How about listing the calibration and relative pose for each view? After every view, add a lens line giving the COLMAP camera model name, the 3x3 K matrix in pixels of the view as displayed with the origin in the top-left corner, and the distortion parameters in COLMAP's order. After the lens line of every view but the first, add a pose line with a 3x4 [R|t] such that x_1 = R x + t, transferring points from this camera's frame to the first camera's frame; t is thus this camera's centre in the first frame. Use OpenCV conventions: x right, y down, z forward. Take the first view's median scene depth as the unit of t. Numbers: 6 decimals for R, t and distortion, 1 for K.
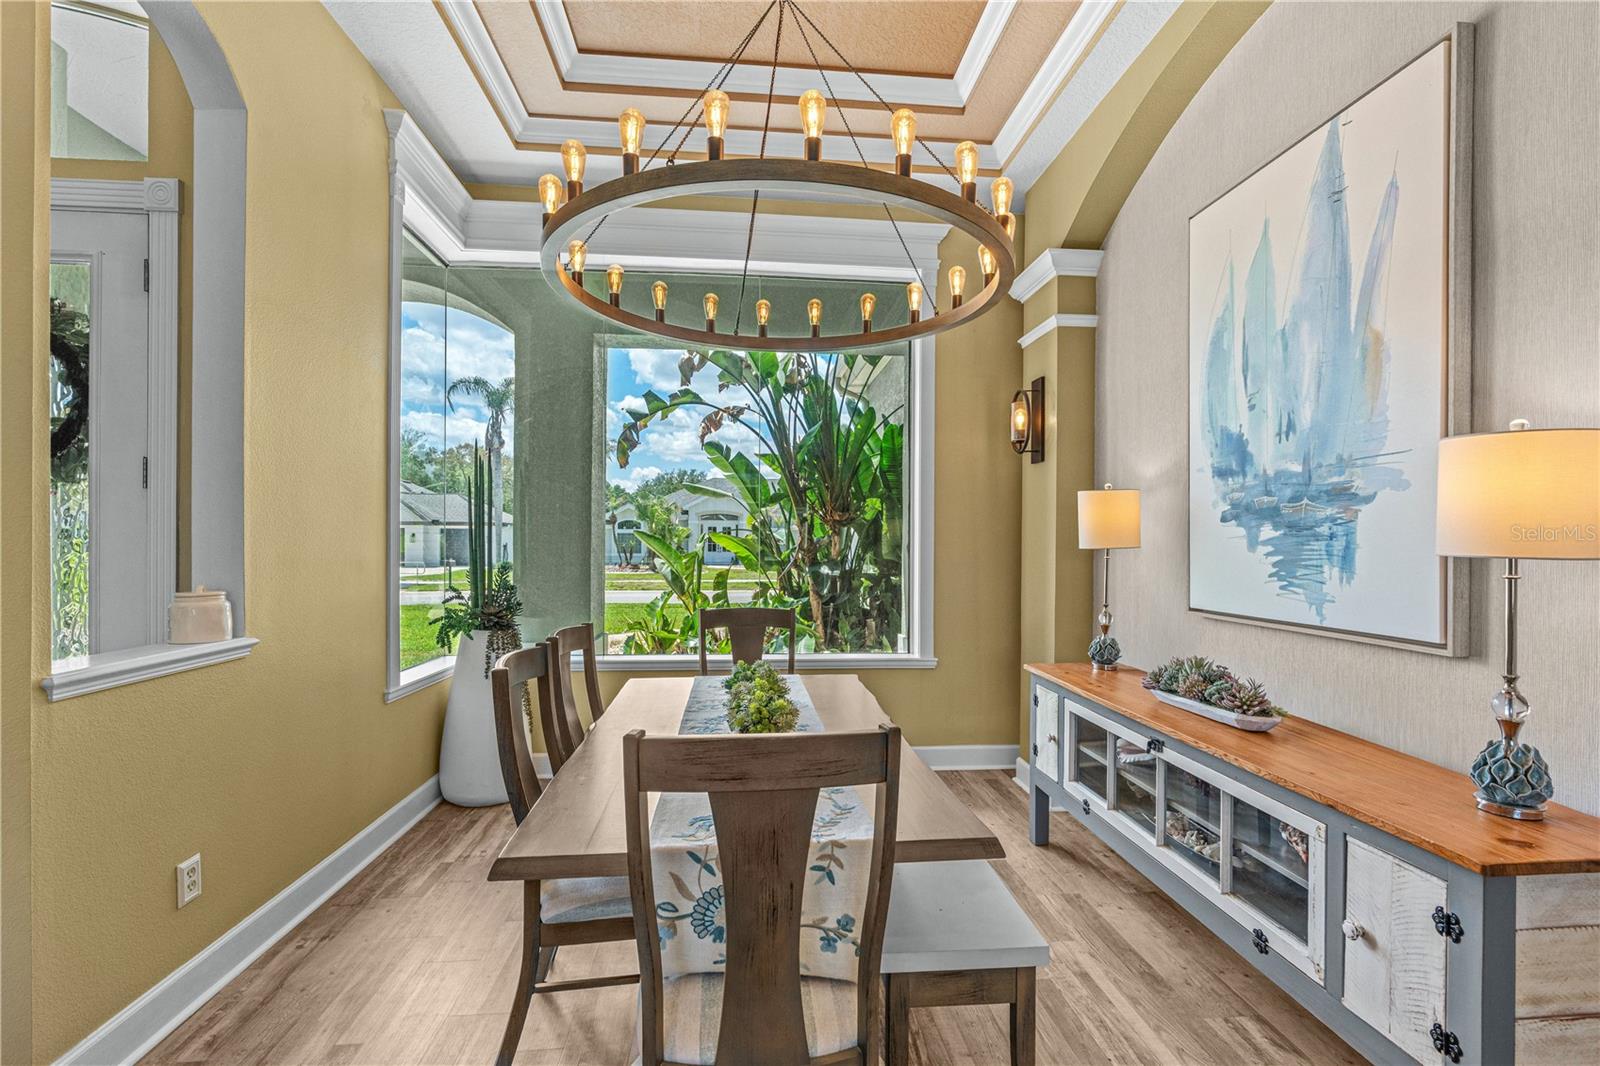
lens RADIAL K [[722.8, 0, 809.5], [0, 722.8, 546.9], [0, 0, 1]] dist [-0.008880, 0.004432]
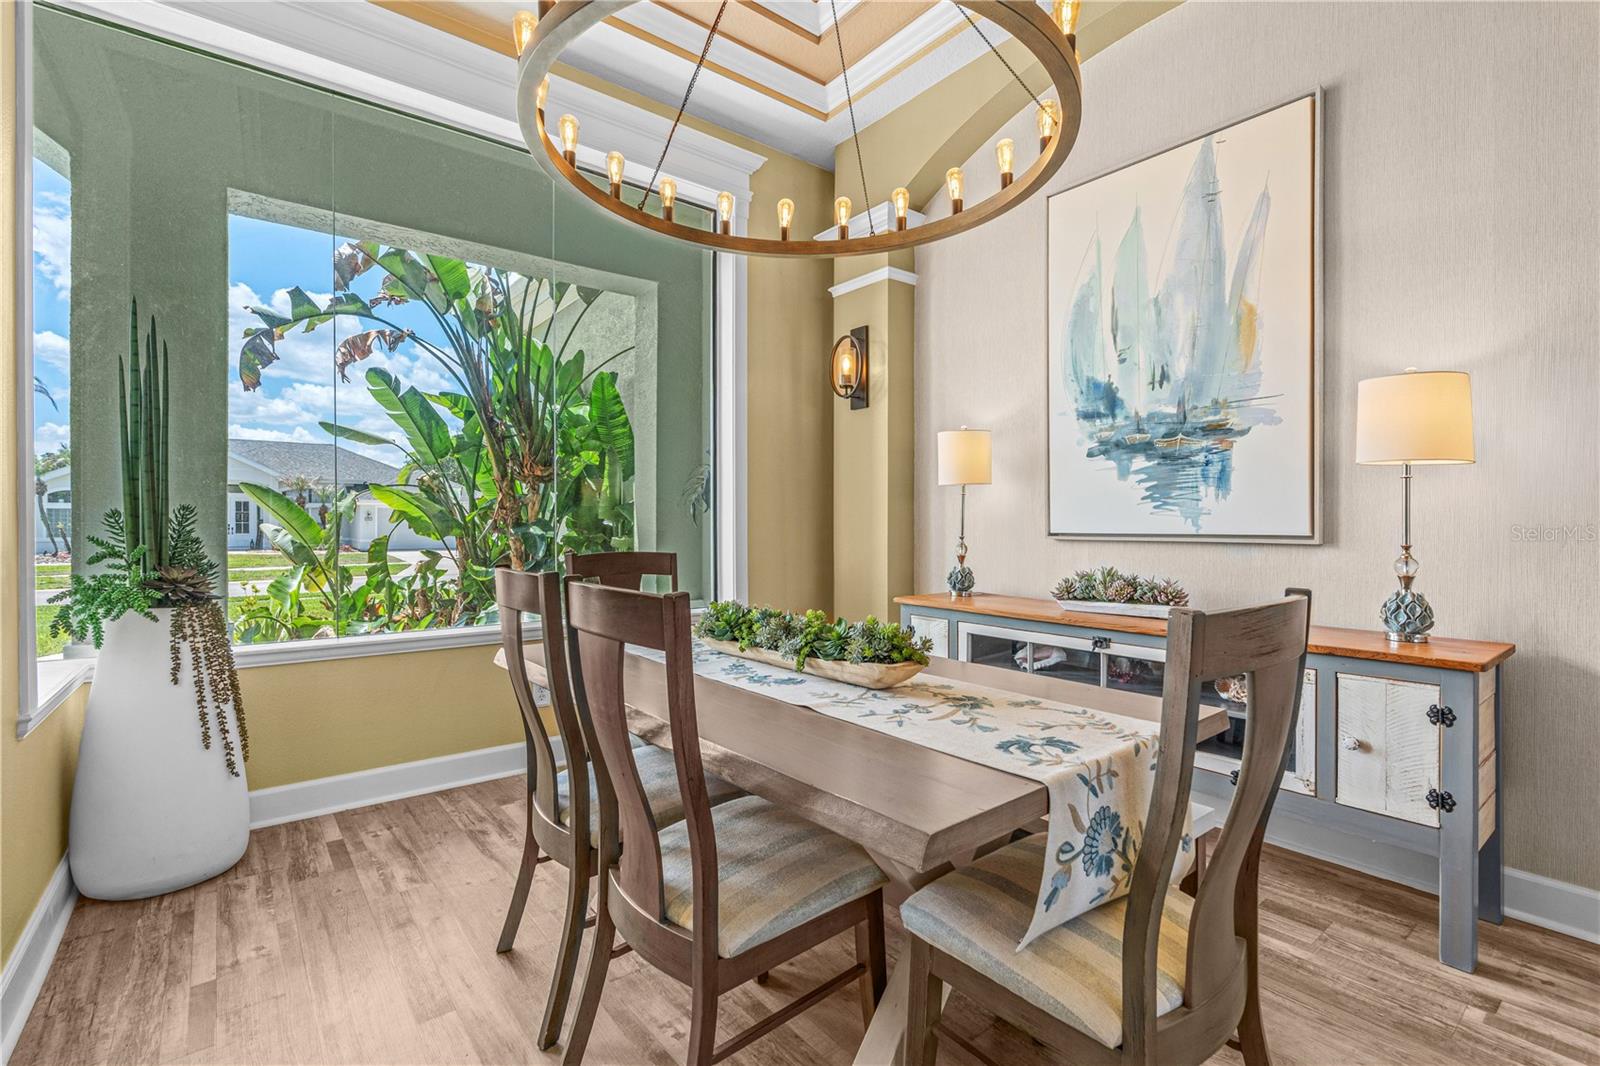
lens RADIAL K [[722.8, 0, 822.1], [0, 722.8, 526.6], [0, 0, 1]] dist [-0.008880, 0.004432]
pose [[0.836827, -0.011004, 0.547356, -0.511247], [0.010149, 0.999938, 0.004586, 0.079802], [-0.547373, 0.001717, 0.836887, 0.281803]]
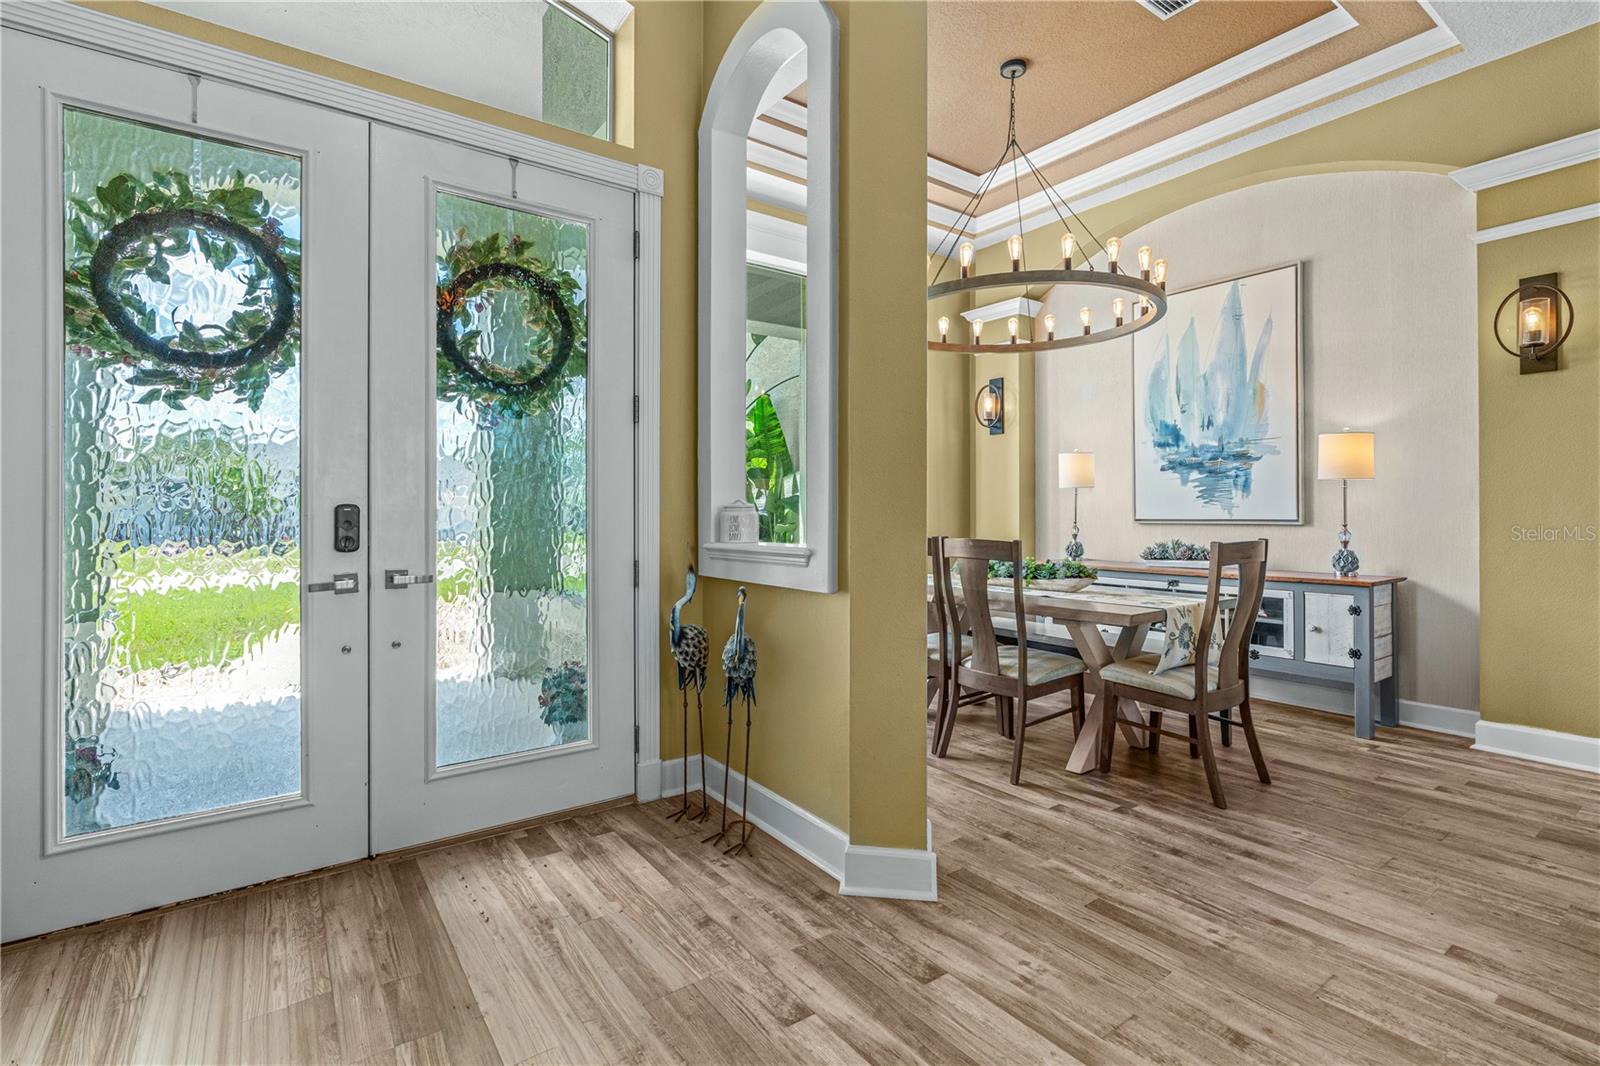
lens RADIAL K [[722.8, 0, 830.0], [0, 722.8, 509.5], [0, 0, 1]] dist [-0.008880, 0.004432]
pose [[0.860897, -0.008702, 0.508705, -1.293830], [0.013096, 0.999901, -0.005057, 0.073081], [-0.508611, 0.011016, 0.860926, -0.204756]]
